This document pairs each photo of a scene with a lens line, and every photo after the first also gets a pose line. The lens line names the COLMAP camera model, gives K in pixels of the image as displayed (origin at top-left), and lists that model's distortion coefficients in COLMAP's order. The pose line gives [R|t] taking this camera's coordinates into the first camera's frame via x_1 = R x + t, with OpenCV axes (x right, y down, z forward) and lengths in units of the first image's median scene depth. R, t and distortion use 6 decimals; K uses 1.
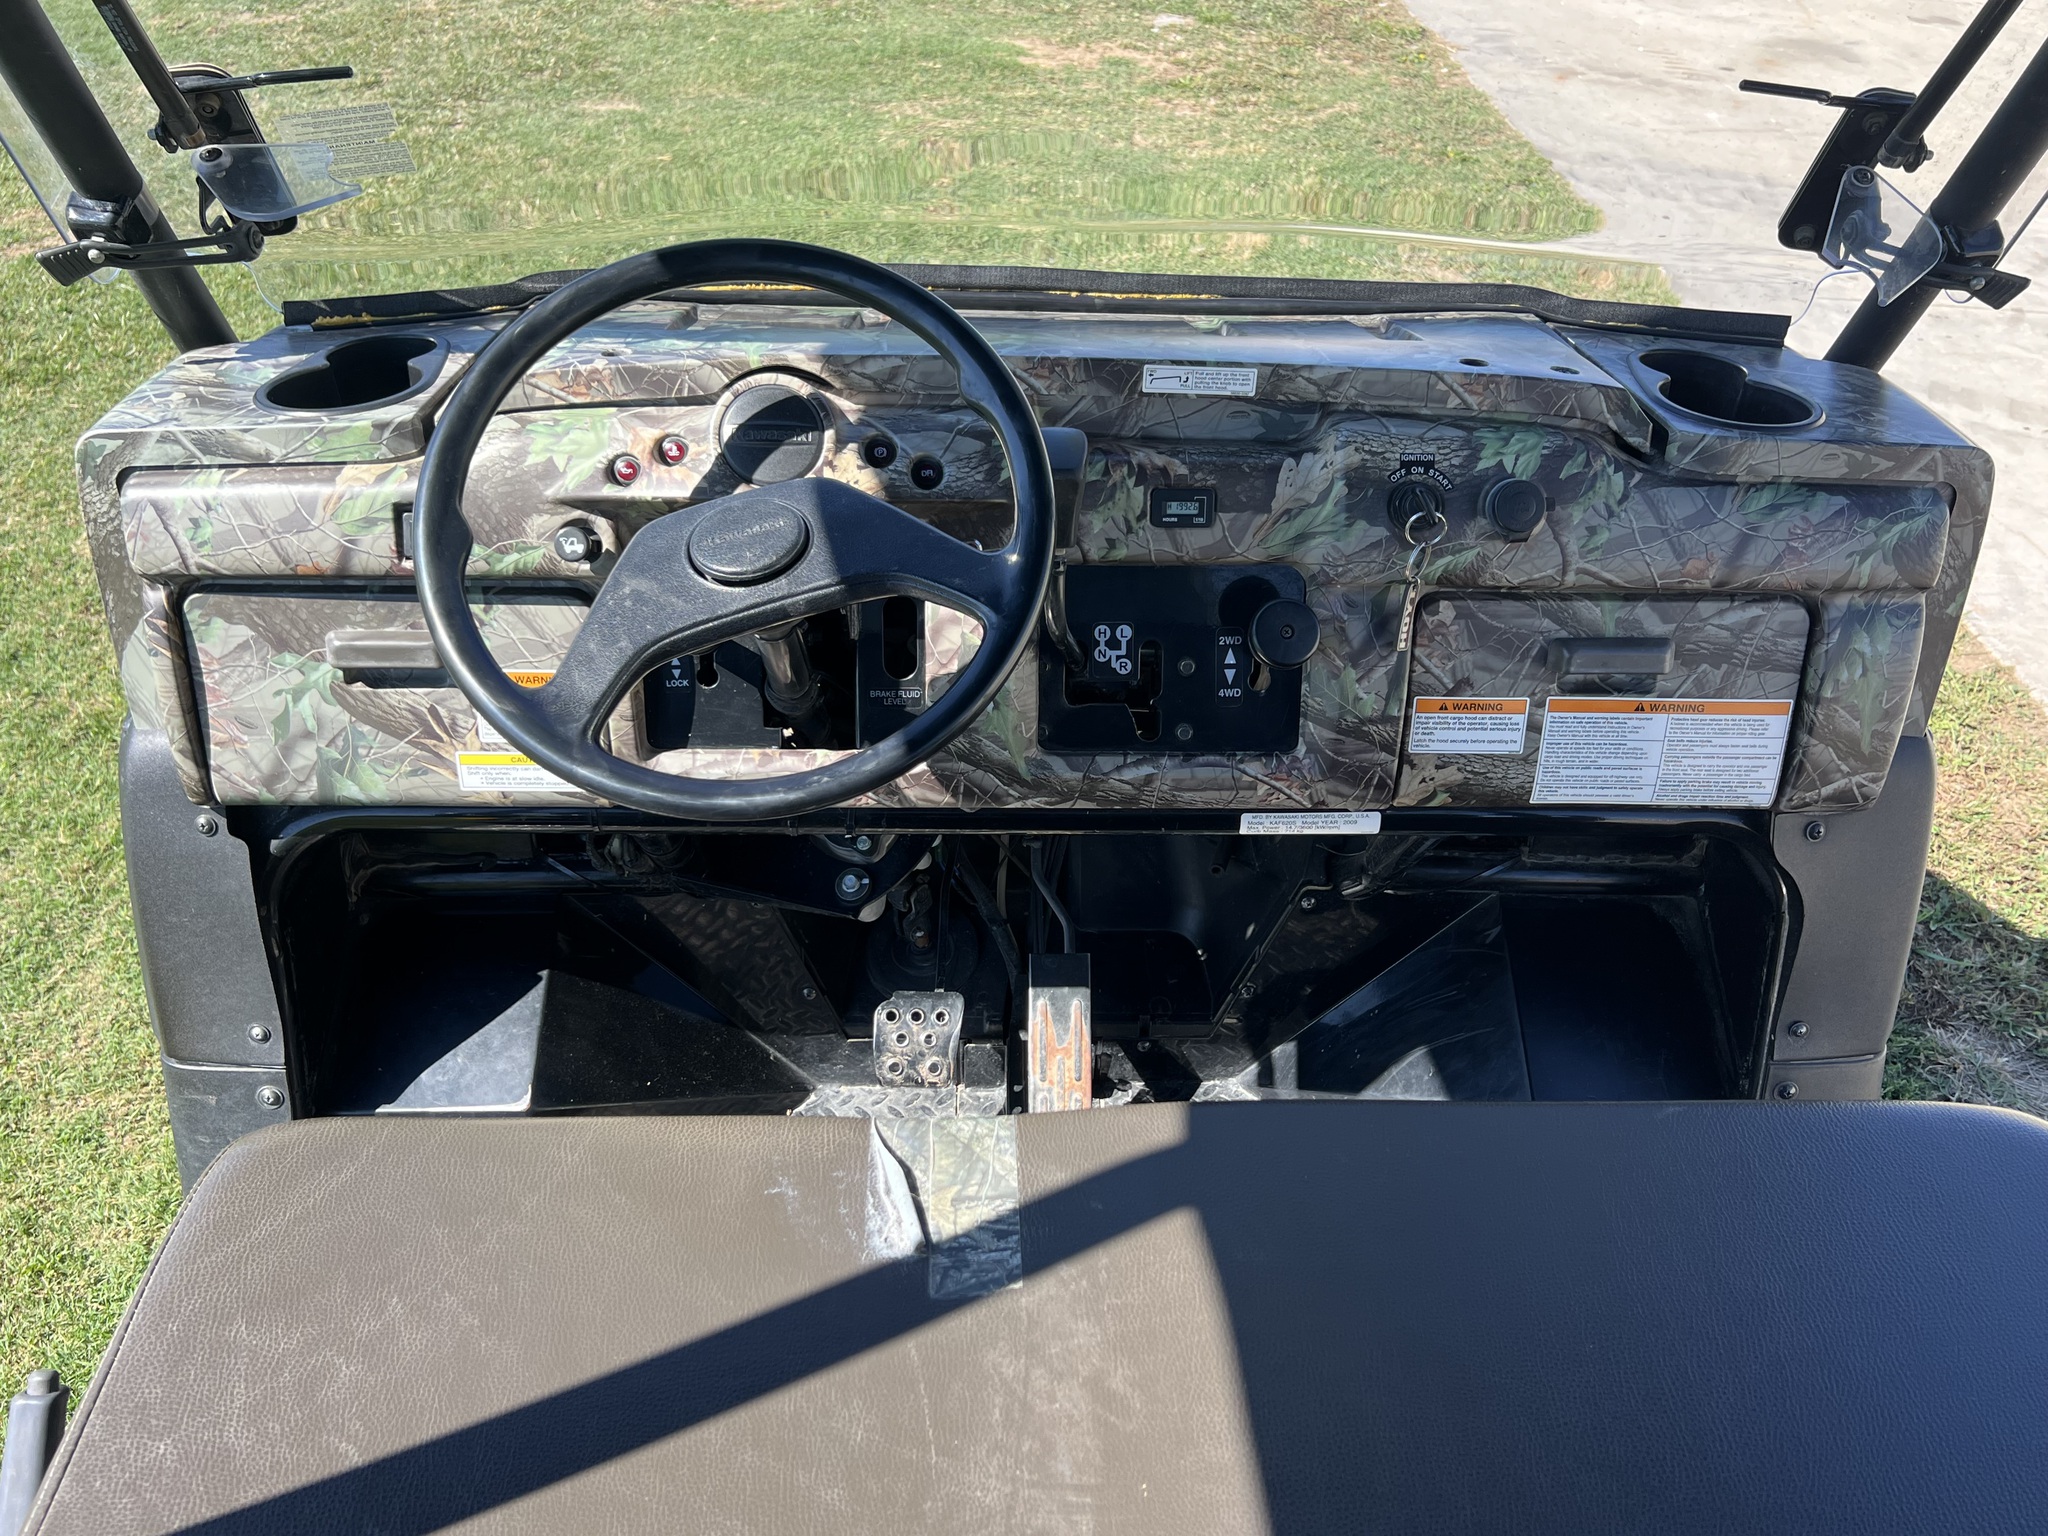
lens RADIAL K [[1668.3, 0, 1034.0], [0, 1668.3, 777.9], [0, 0, 1]] dist [0.076728, -0.085777]
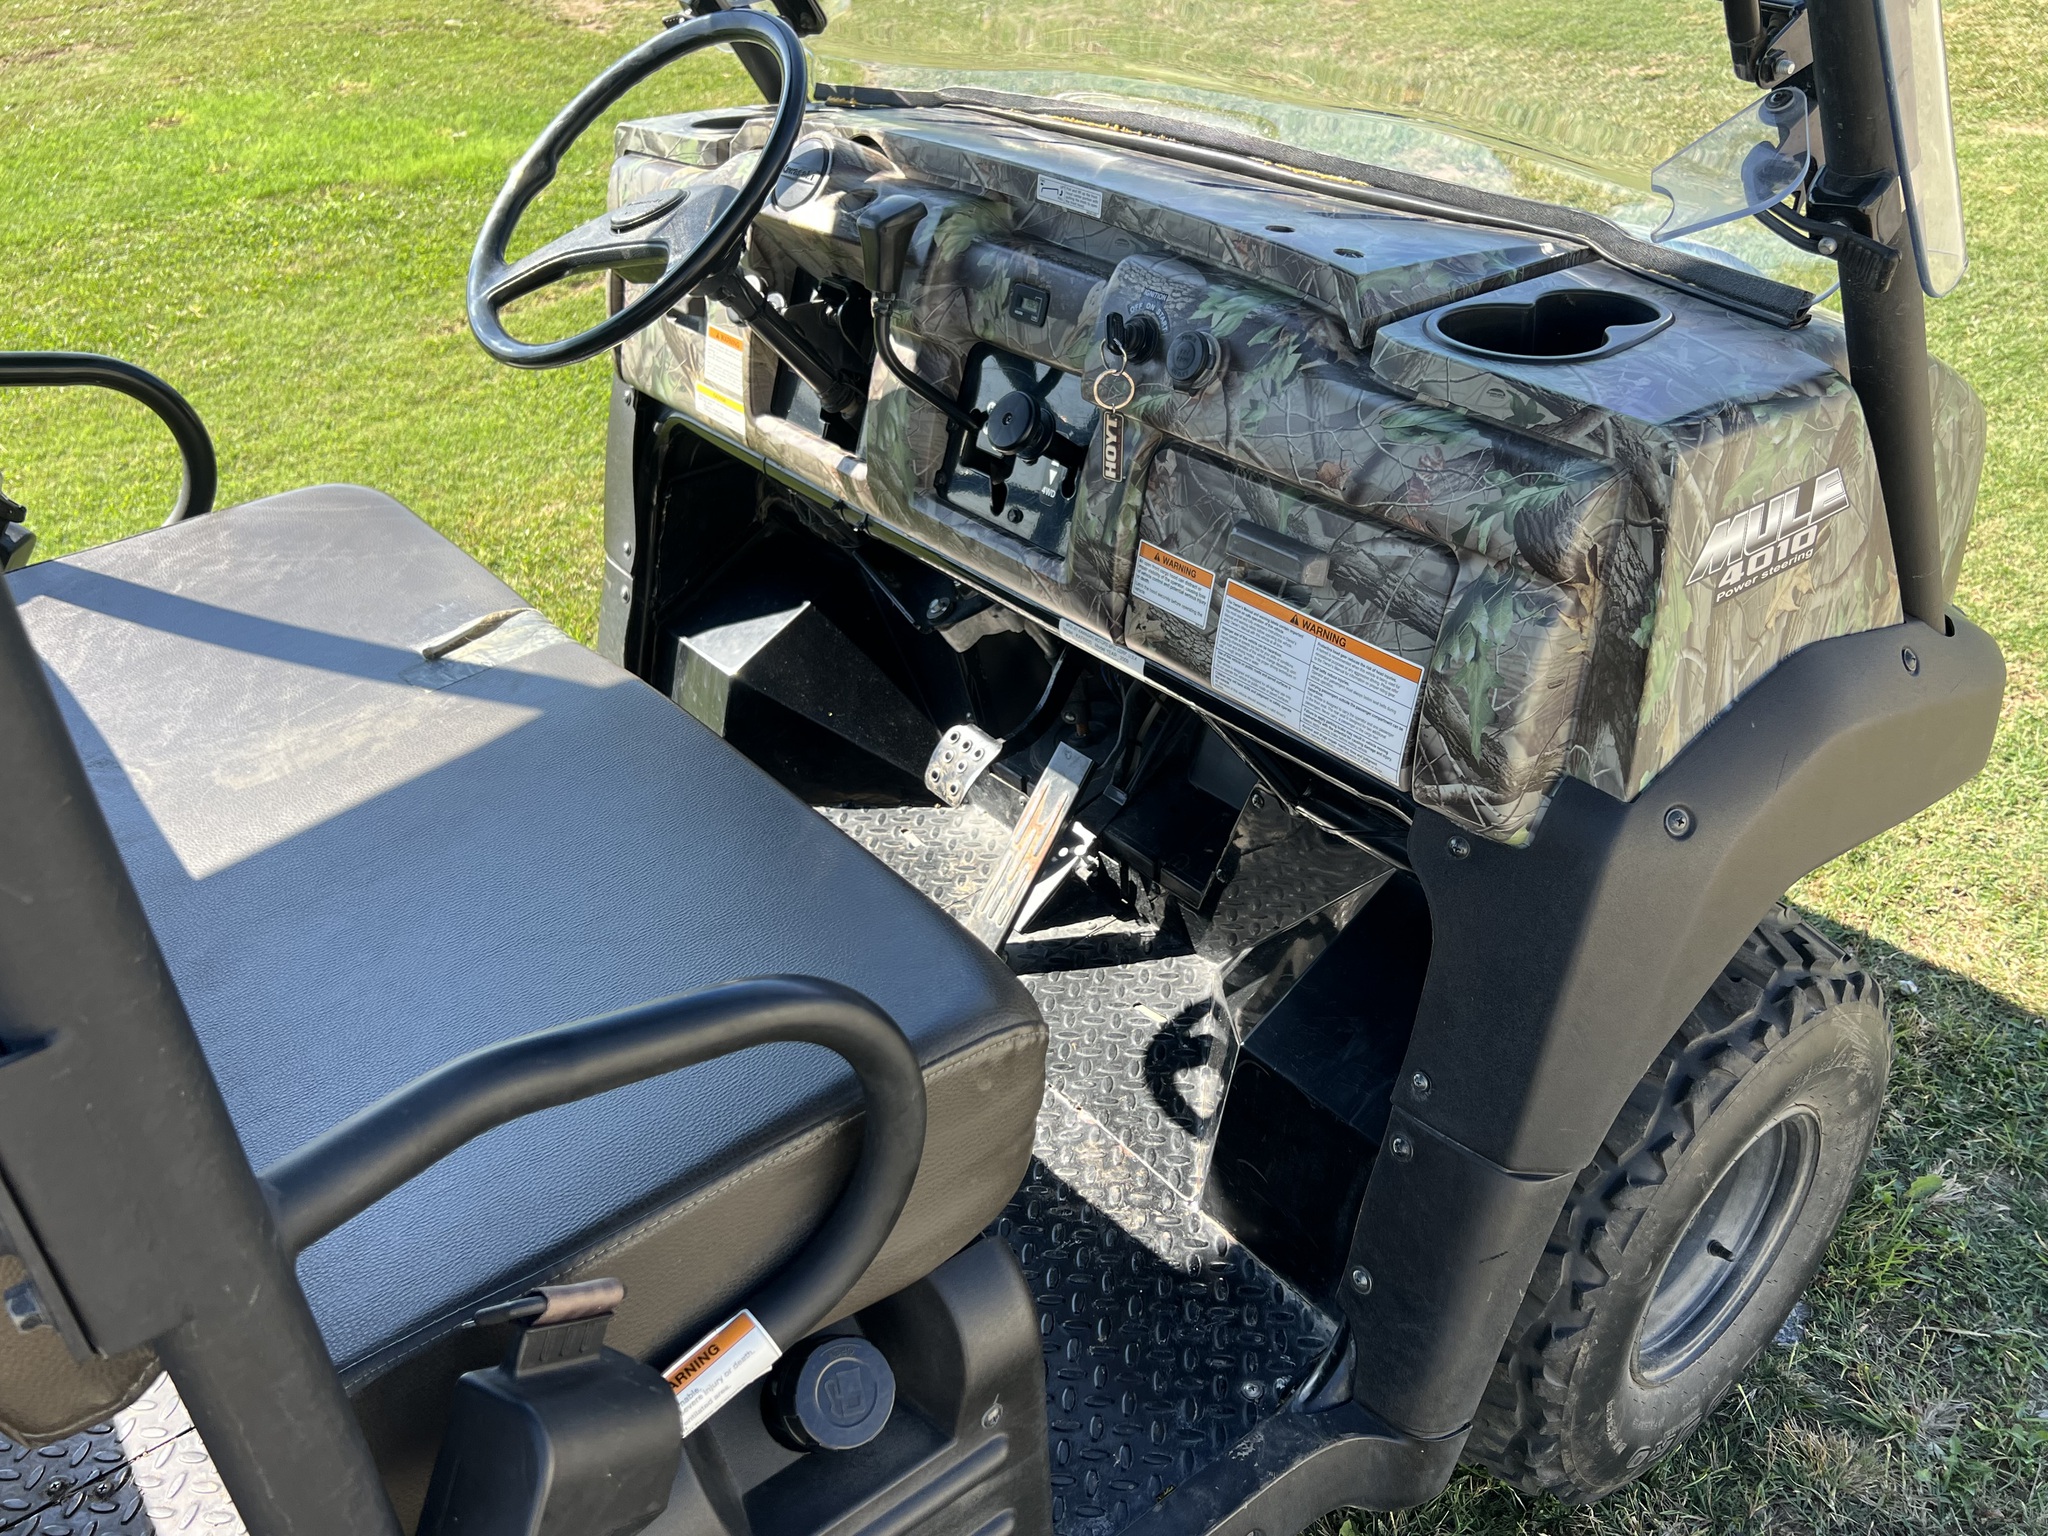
lens RADIAL K [[1668.3, 0, 1034.0], [0, 1668.3, 777.9], [0, 0, 1]] dist [0.076728, -0.085777]
pose [[0.600482, 0.386121, -0.700237, 0.982656], [-0.406234, 0.901576, 0.148780, -0.042684], [0.688764, 0.195120, 0.698235, 0.265250]]
